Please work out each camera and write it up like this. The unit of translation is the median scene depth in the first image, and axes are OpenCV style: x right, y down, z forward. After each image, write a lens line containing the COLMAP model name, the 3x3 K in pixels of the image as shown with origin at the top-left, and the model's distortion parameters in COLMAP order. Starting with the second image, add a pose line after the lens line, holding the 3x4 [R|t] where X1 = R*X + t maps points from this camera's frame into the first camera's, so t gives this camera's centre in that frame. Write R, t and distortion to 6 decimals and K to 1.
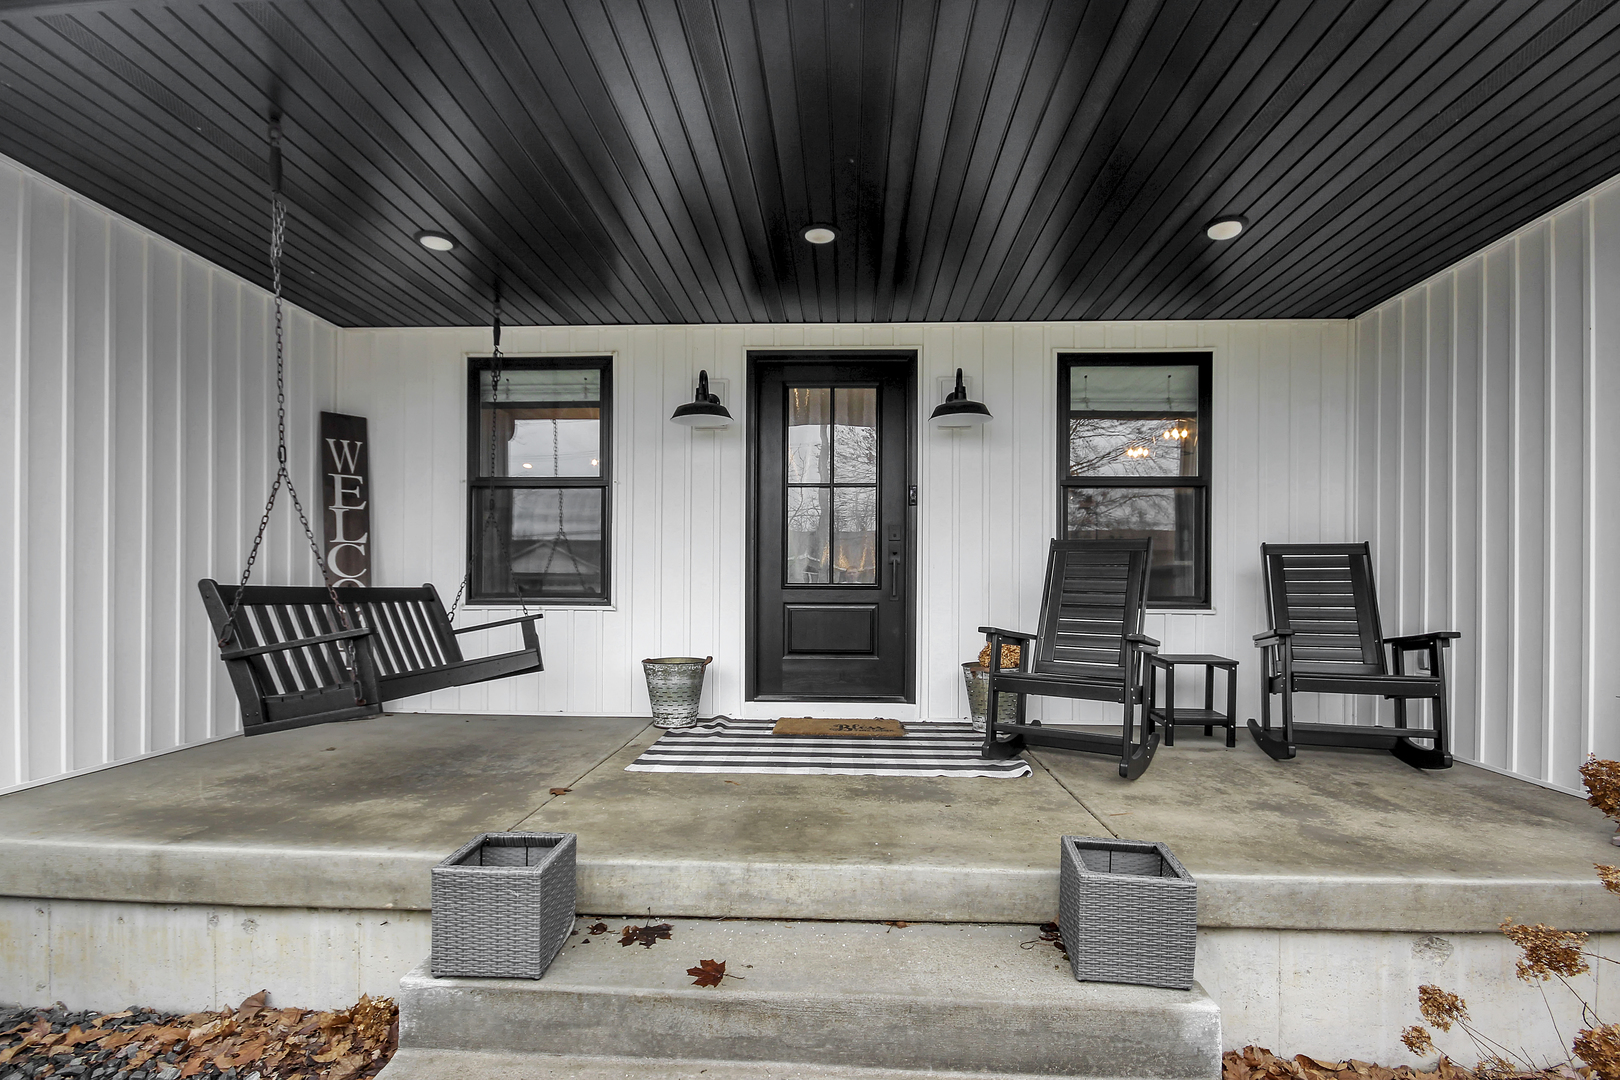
lens RADIAL K [[752.8, 0, 824.8], [0, 752.8, 589.1], [0, 0, 1]] dist [0.002366, -0.001852]
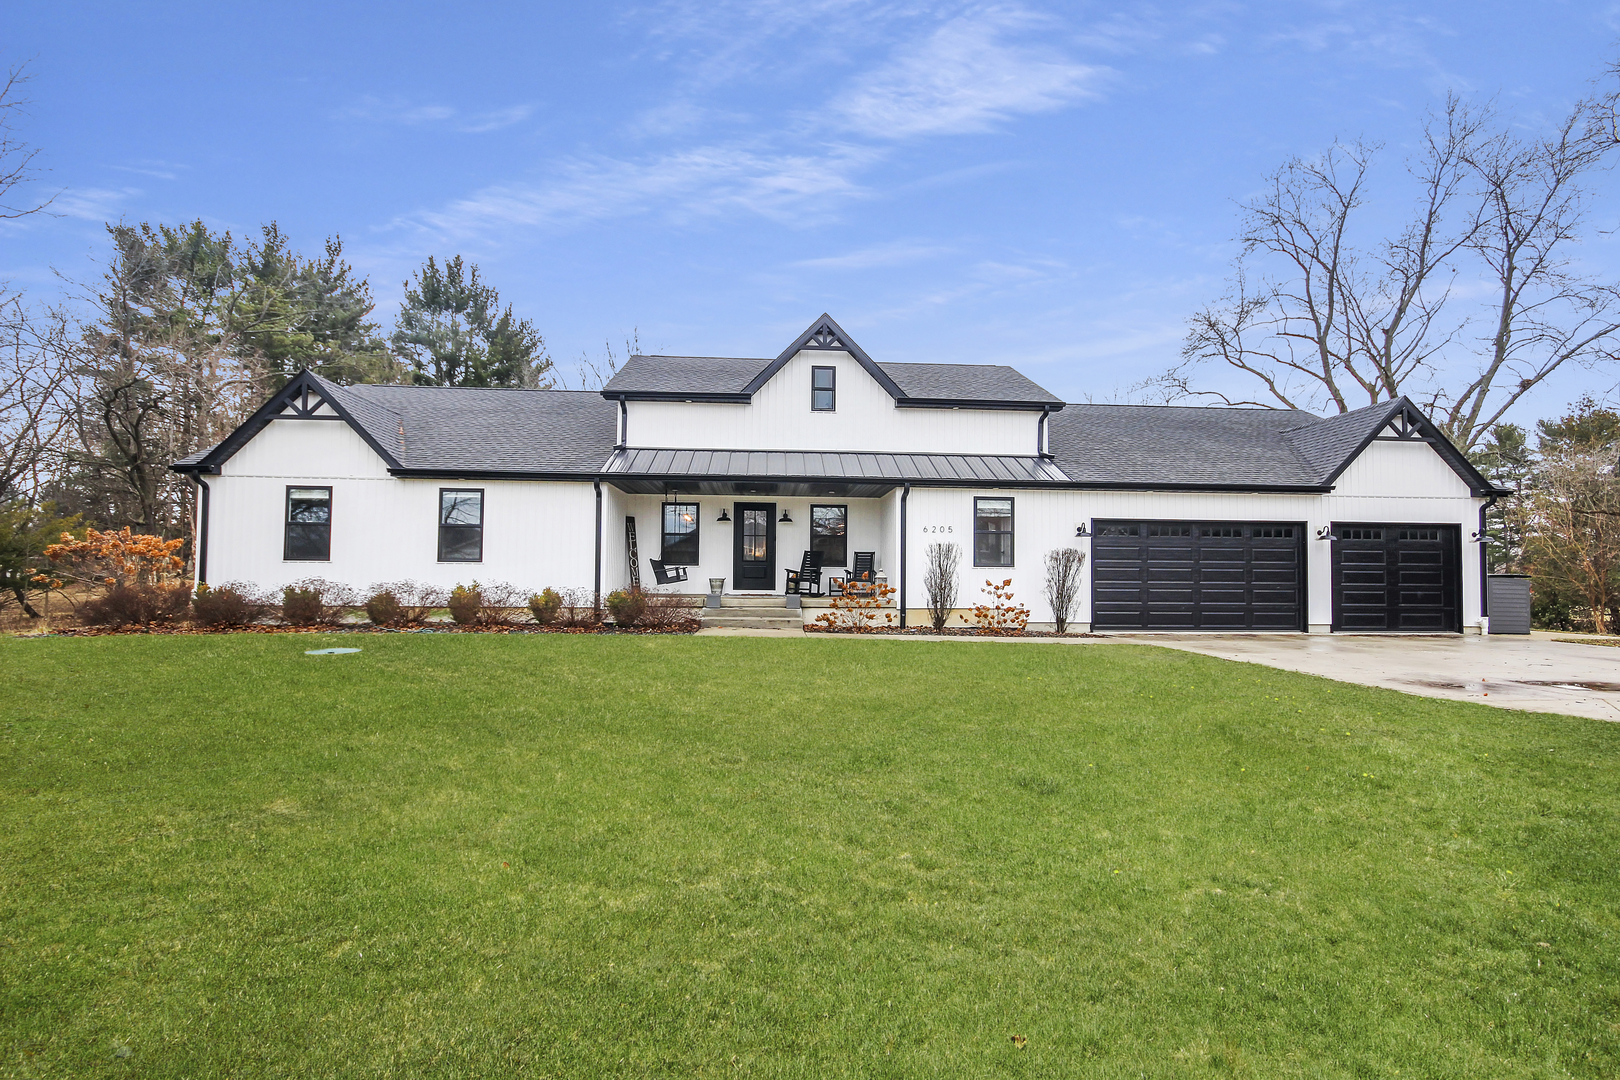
lens RADIAL K [[752.8, 0, 804.7], [0, 752.8, 550.0], [0, 0, 1]] dist [0.002366, -0.001852]
pose [[0.994794, 0.002599, 0.101877, -0.136920], [-0.000815, 0.999846, -0.017547, 0.005957], [-0.101907, 0.017373, 0.994642, -3.050036]]
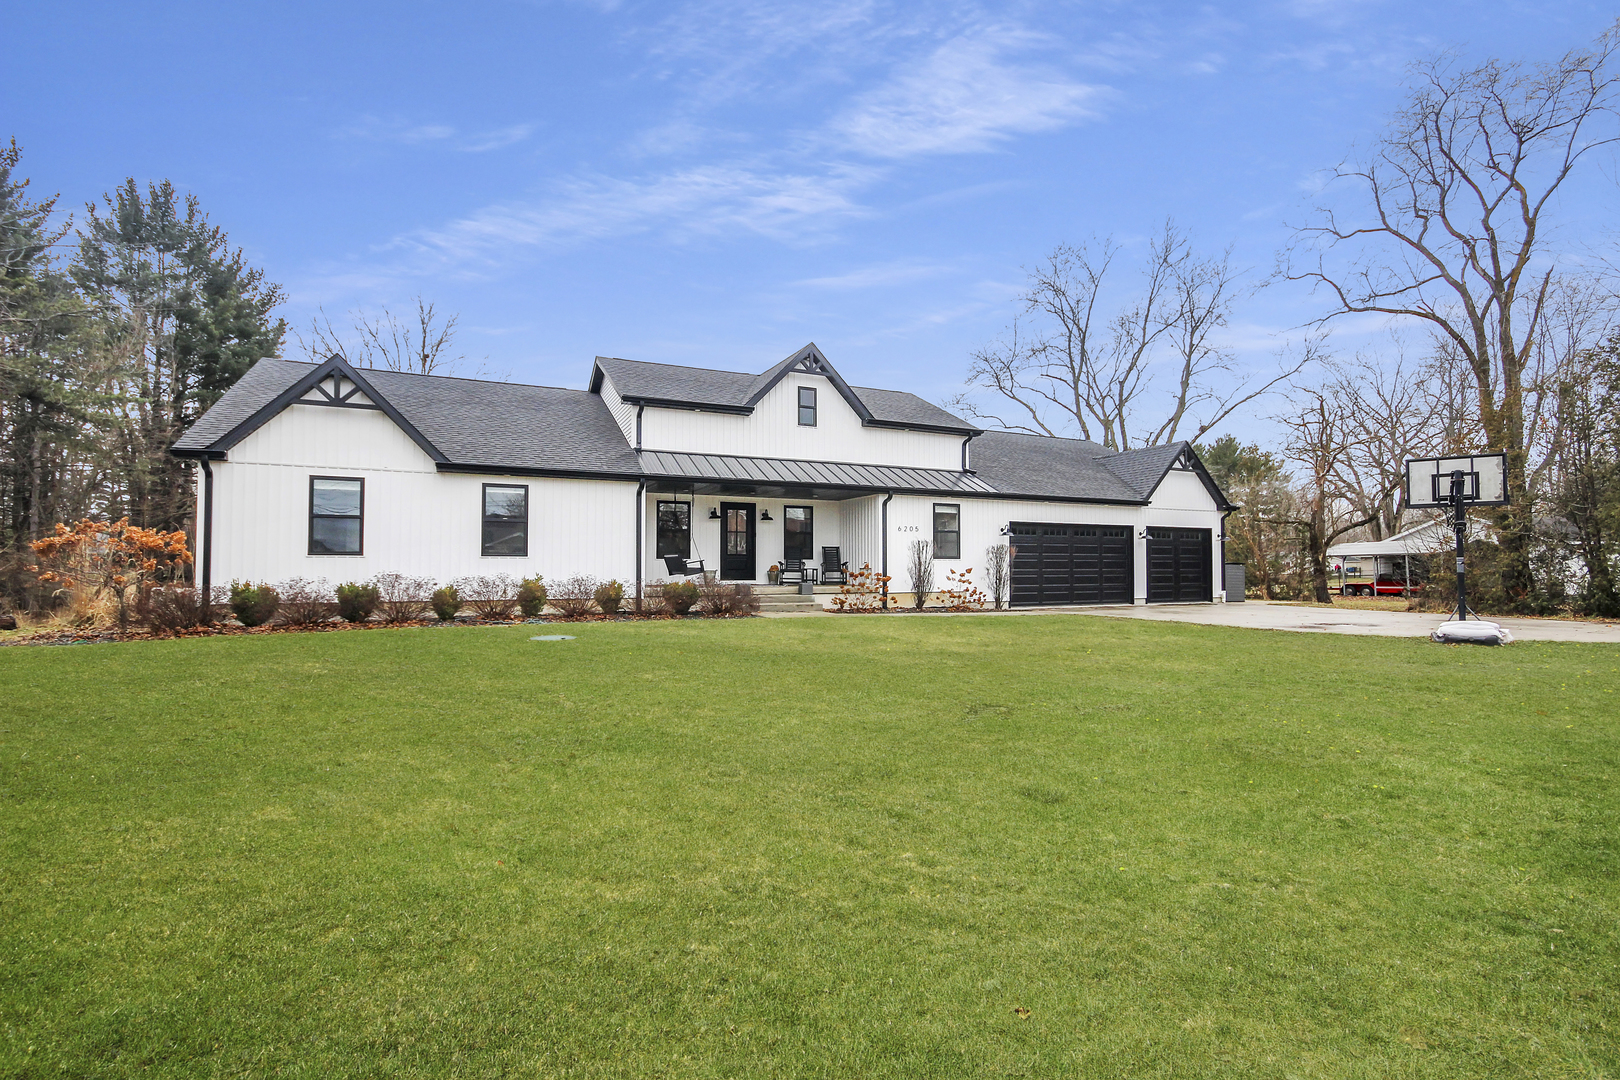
lens RADIAL K [[752.8, 0, 812.9], [0, 752.8, 540.5], [0, 0, 1]] dist [0.002366, -0.001852]
pose [[0.888395, 0.007328, 0.459022, -1.679047], [0.001424, 0.999824, -0.018716, -0.004036], [-0.459078, 0.017281, 0.888228, -3.238093]]
